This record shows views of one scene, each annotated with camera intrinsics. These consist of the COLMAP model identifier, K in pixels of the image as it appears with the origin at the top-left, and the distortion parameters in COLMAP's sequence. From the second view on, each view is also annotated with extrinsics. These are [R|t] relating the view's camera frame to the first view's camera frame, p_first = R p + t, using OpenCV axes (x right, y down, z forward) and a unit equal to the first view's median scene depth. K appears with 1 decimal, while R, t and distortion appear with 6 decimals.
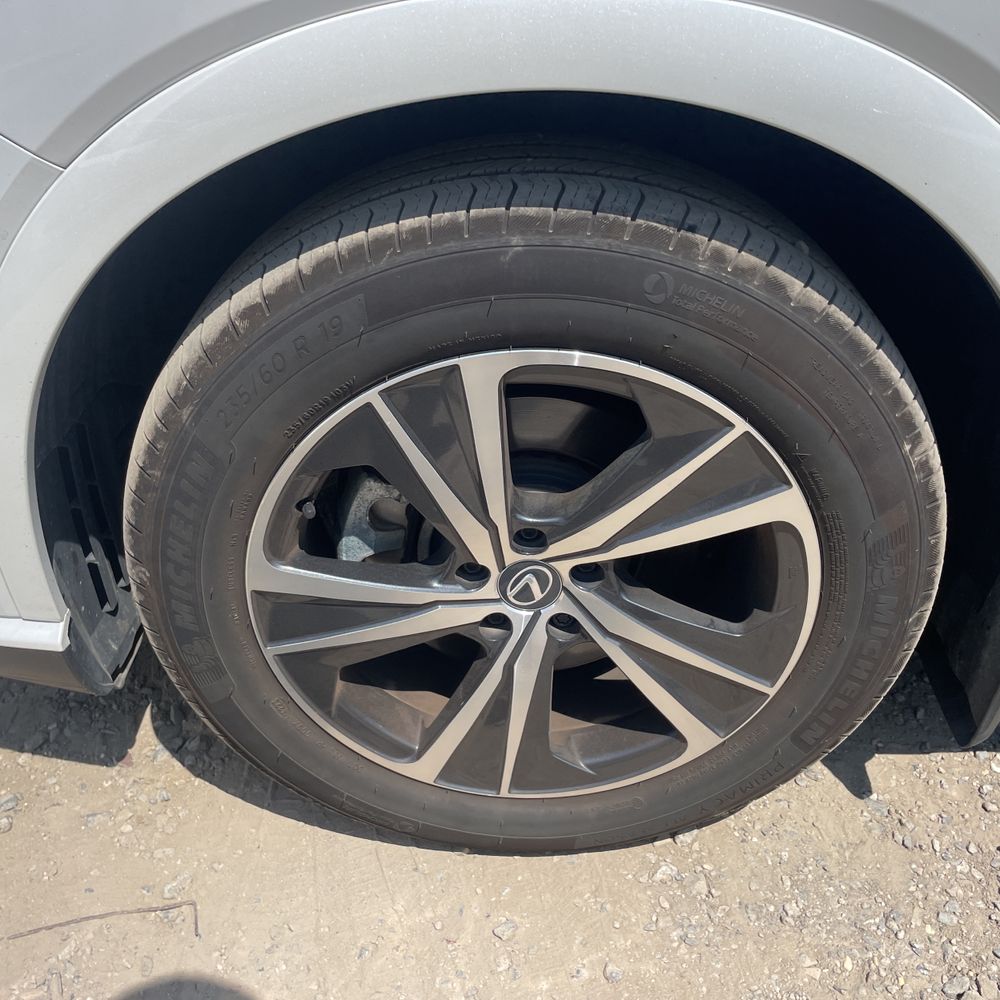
lens RADIAL K [[1017.0, 0, 503.9], [0, 1017.0, 490.6], [0, 0, 1]] dist [0.032503, 0.000000]
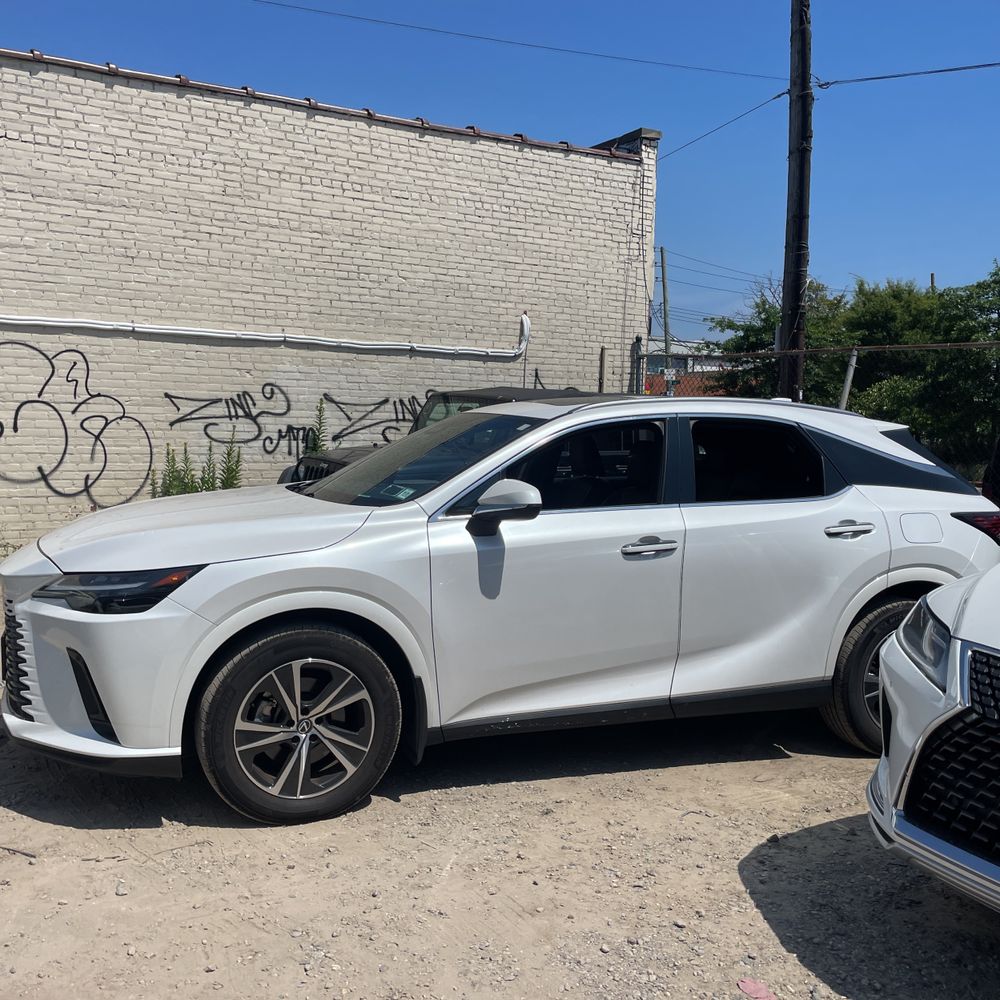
lens RADIAL K [[1017.0, 0, 478.5], [0, 1017.0, 505.8], [0, 0, 1]] dist [0.032503, 0.000000]
pose [[0.921833, 0.008392, 0.387497, -0.891961], [0.183904, 0.870588, -0.456351, 1.278119], [-0.341180, 0.491941, 0.800993, -2.821704]]
